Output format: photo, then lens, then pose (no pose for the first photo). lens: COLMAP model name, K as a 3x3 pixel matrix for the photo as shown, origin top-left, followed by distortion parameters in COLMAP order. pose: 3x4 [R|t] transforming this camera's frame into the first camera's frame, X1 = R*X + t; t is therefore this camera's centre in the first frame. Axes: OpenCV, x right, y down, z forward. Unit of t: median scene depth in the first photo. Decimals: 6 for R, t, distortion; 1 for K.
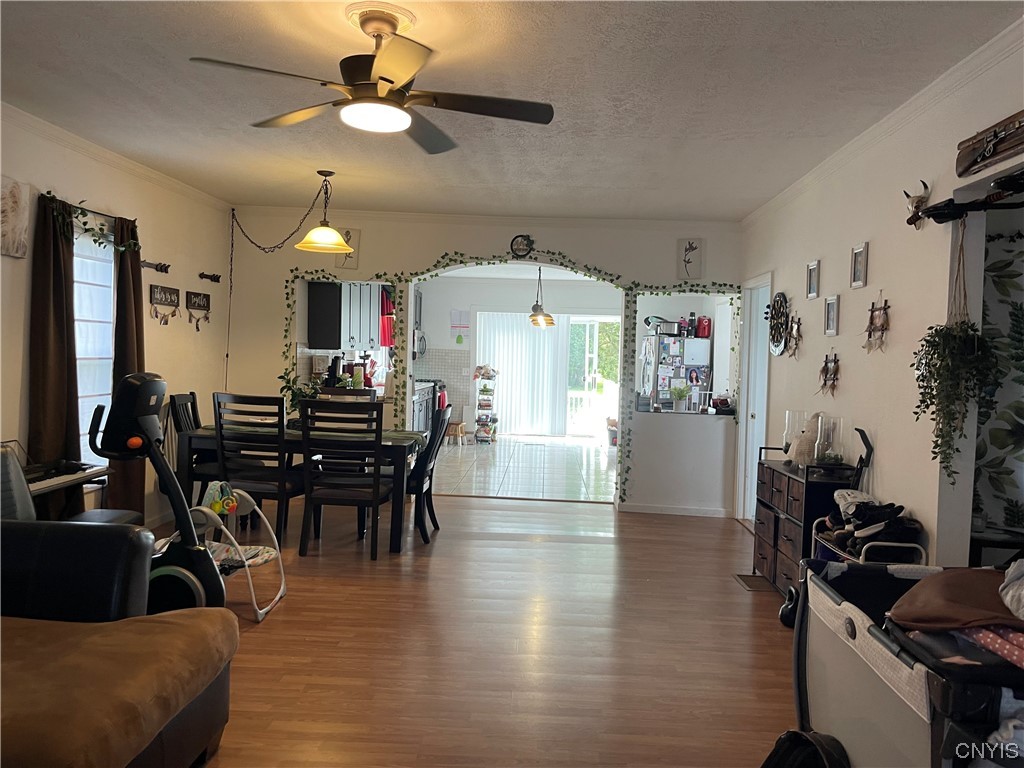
lens RADIAL K [[781.8, 0, 519.3], [0, 781.8, 384.1], [0, 0, 1]] dist [0.060168, -0.083374]
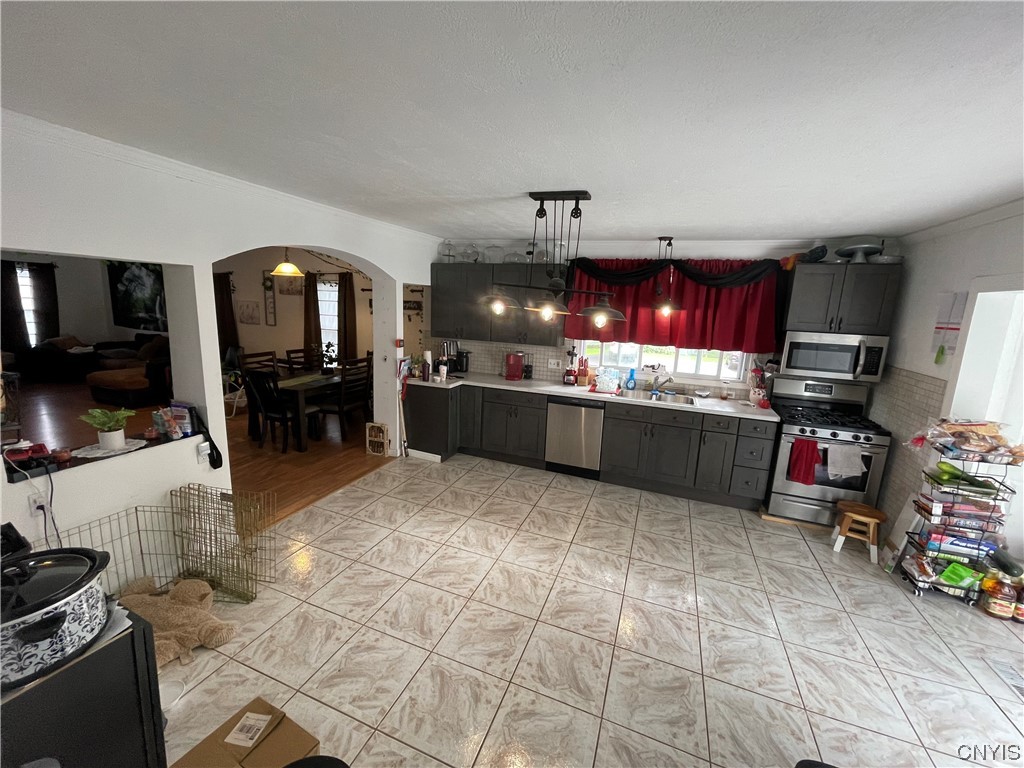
lens RADIAL K [[414.2, 0, 510.2], [0, 414.2, 381.8], [0, 0, 1]] dist [0.002139, -0.001243]
pose [[-0.326762, 0.127967, -0.936403, 0.409995], [-0.088880, 0.982239, 0.165246, -0.101875], [0.940918, 0.137223, -0.309584, 1.426202]]
